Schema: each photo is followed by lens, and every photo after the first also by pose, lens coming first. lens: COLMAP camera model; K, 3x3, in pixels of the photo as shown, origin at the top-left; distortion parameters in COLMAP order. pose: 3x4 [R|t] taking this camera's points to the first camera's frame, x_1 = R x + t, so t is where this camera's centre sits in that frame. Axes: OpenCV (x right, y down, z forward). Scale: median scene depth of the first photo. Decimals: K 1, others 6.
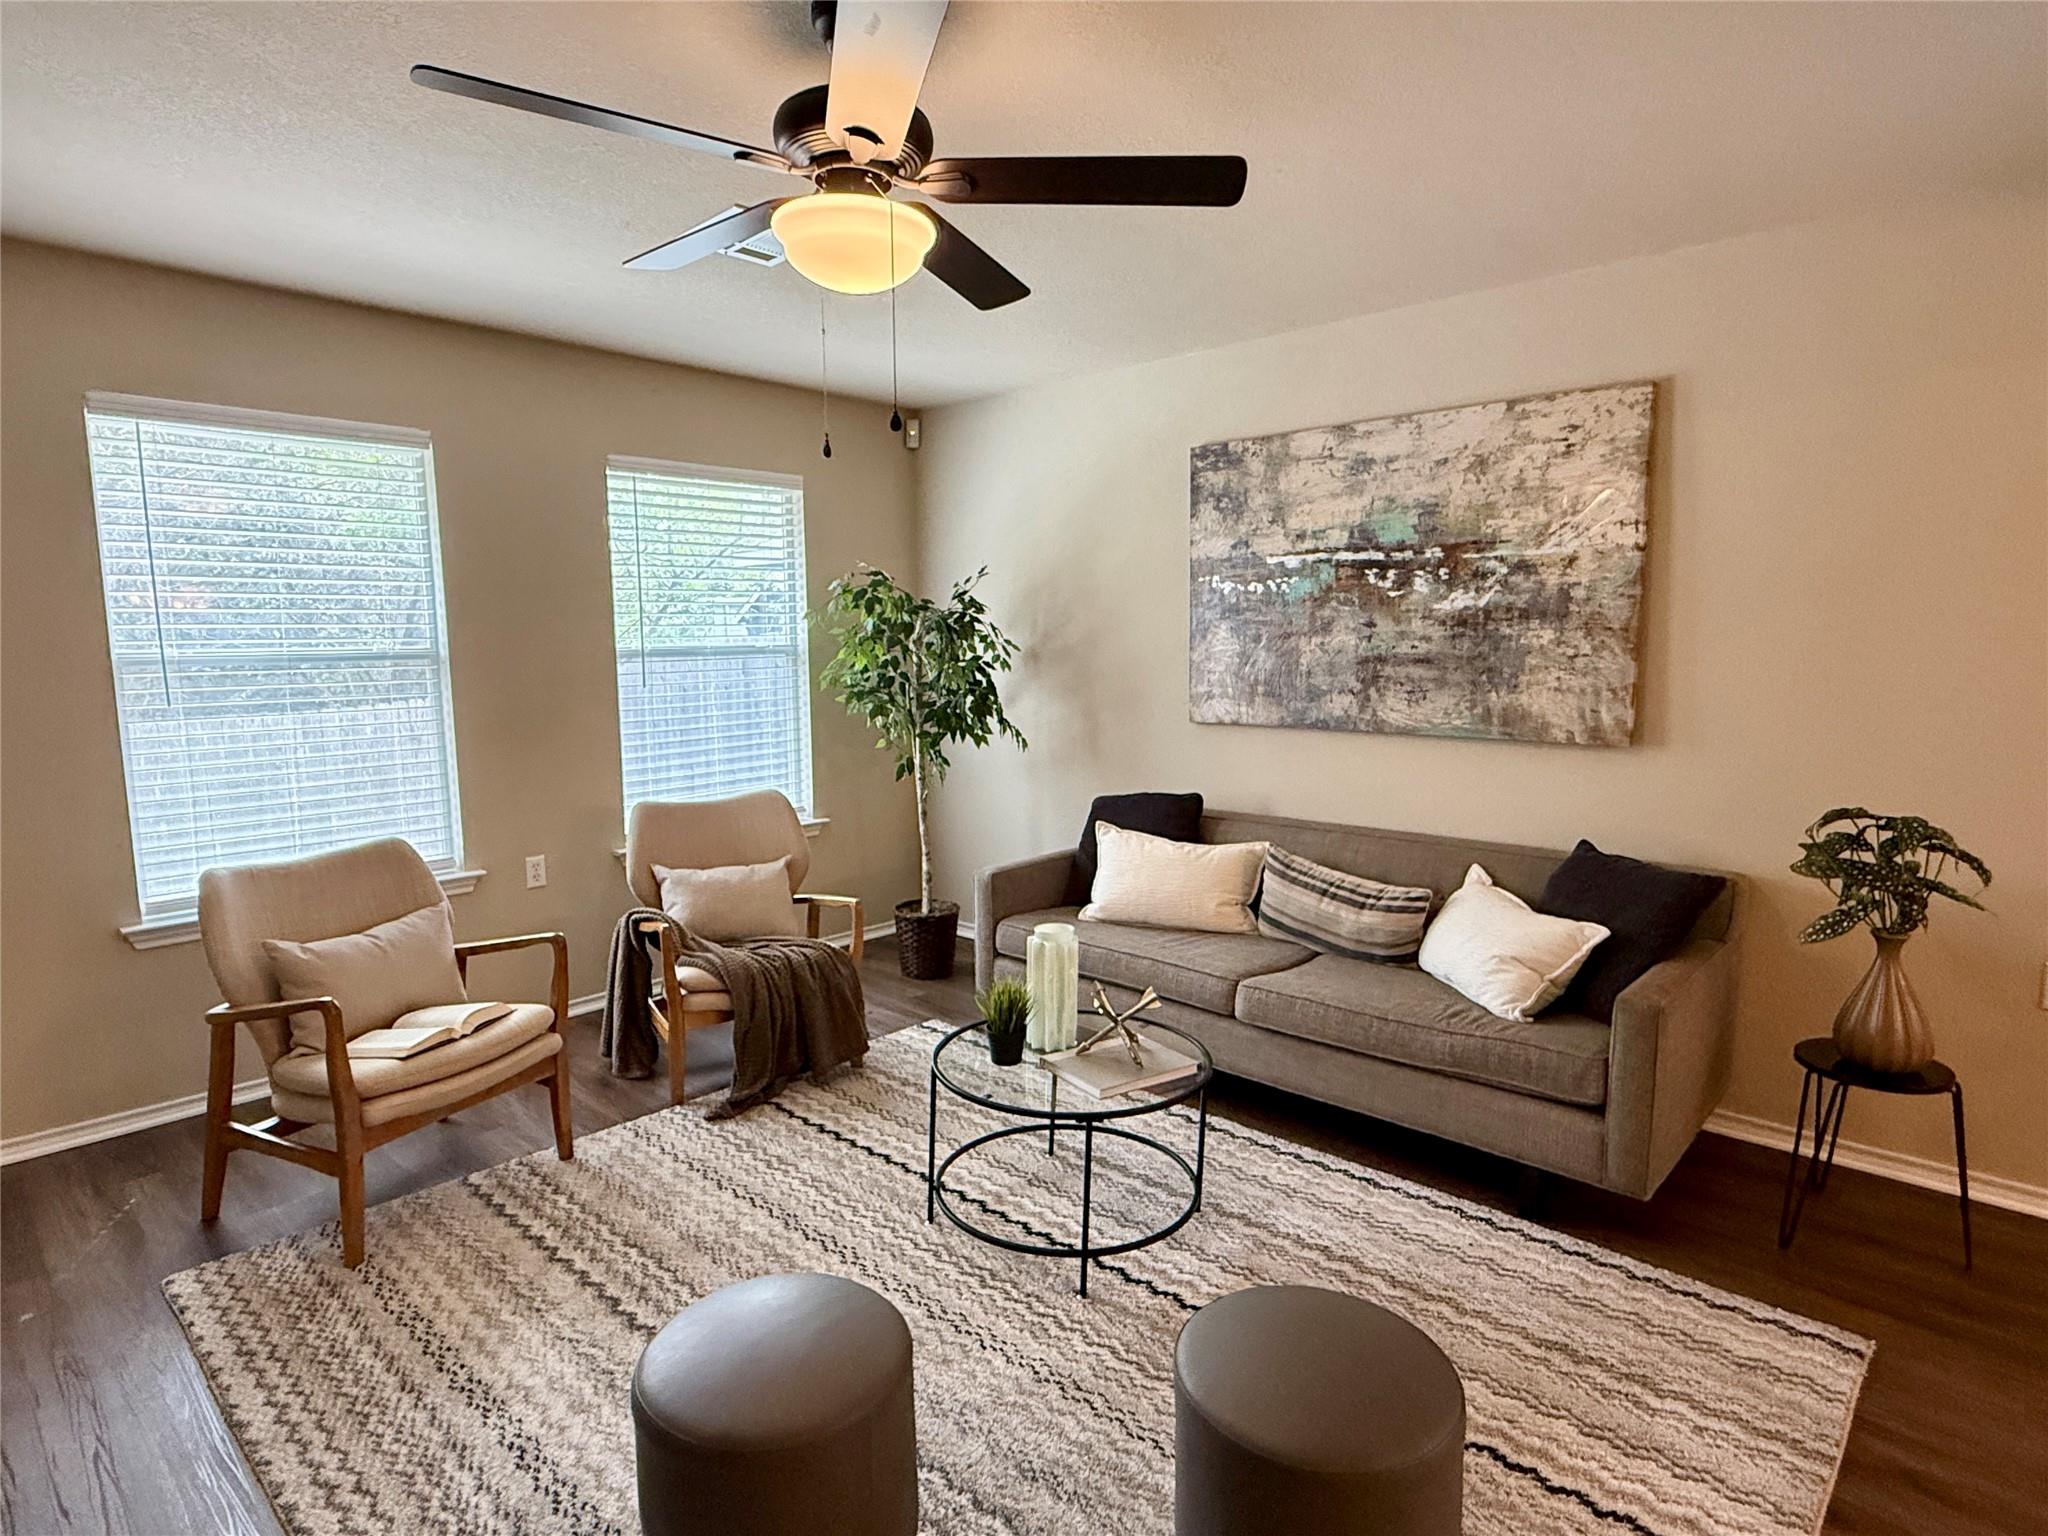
lens RADIAL K [[1101.4, 0, 1020.1], [0, 1101.4, 774.7], [0, 0, 1]] dist [0.000706, 0.001427]
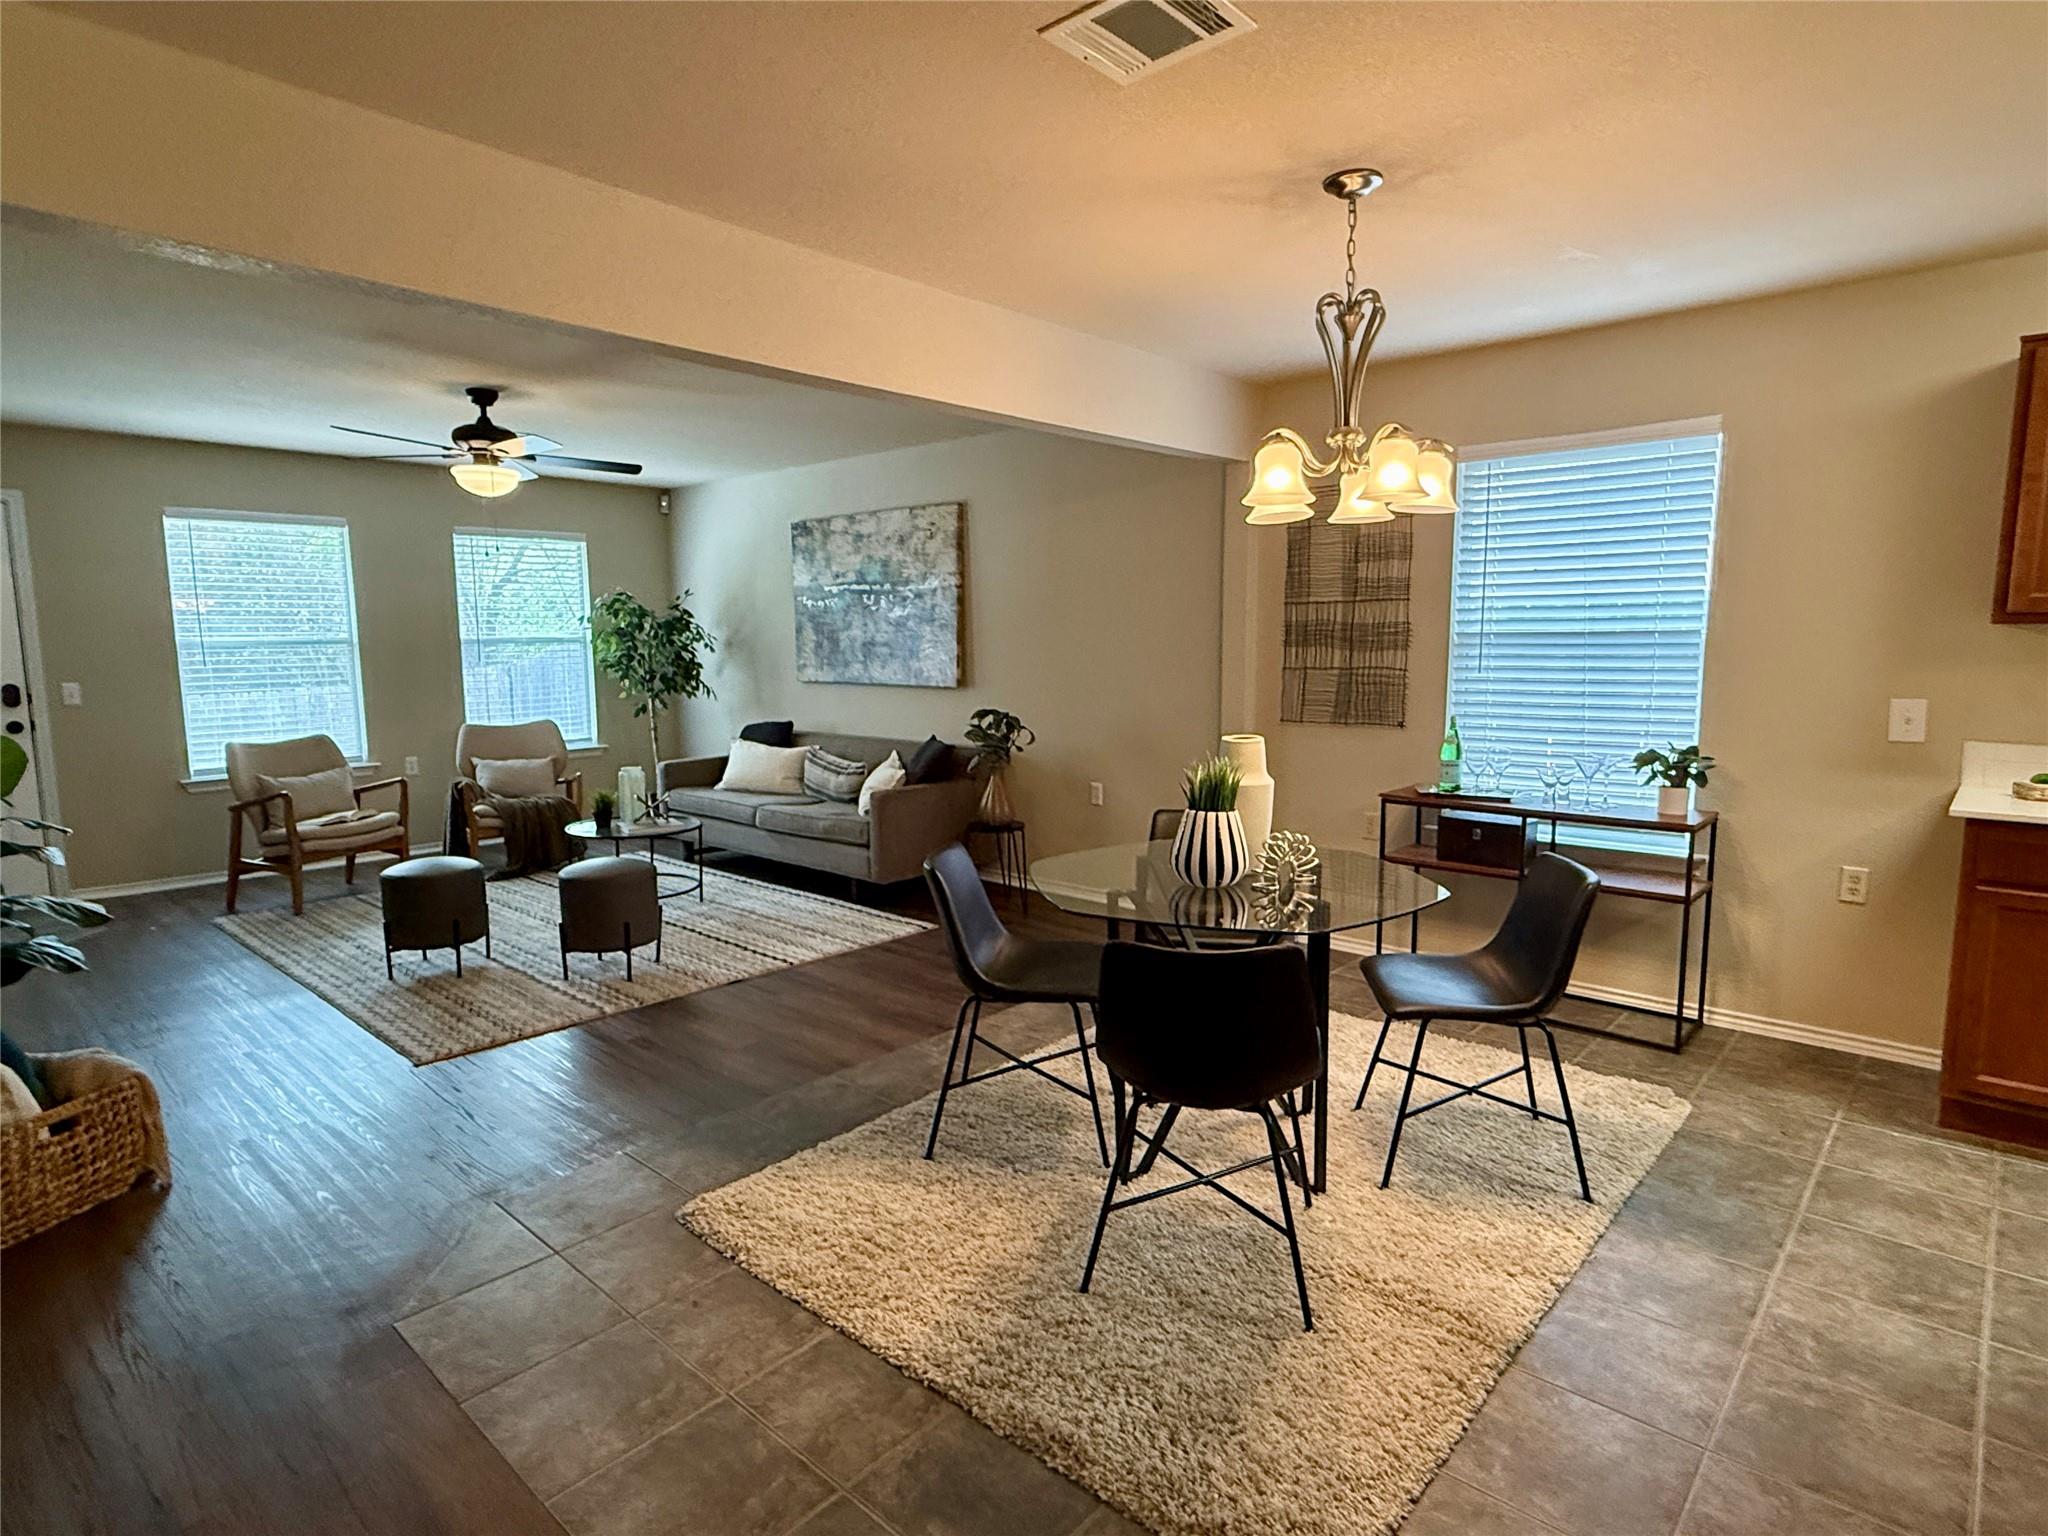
lens RADIAL K [[1101.4, 0, 1023.0], [0, 1101.4, 776.3], [0, 0, 1]] dist [0.000706, 0.001427]
pose [[0.999925, -0.001173, 0.012218, 0.558778], [0.001139, 0.999995, 0.002798, 0.110489], [-0.012221, -0.002784, 0.999921, -0.833405]]
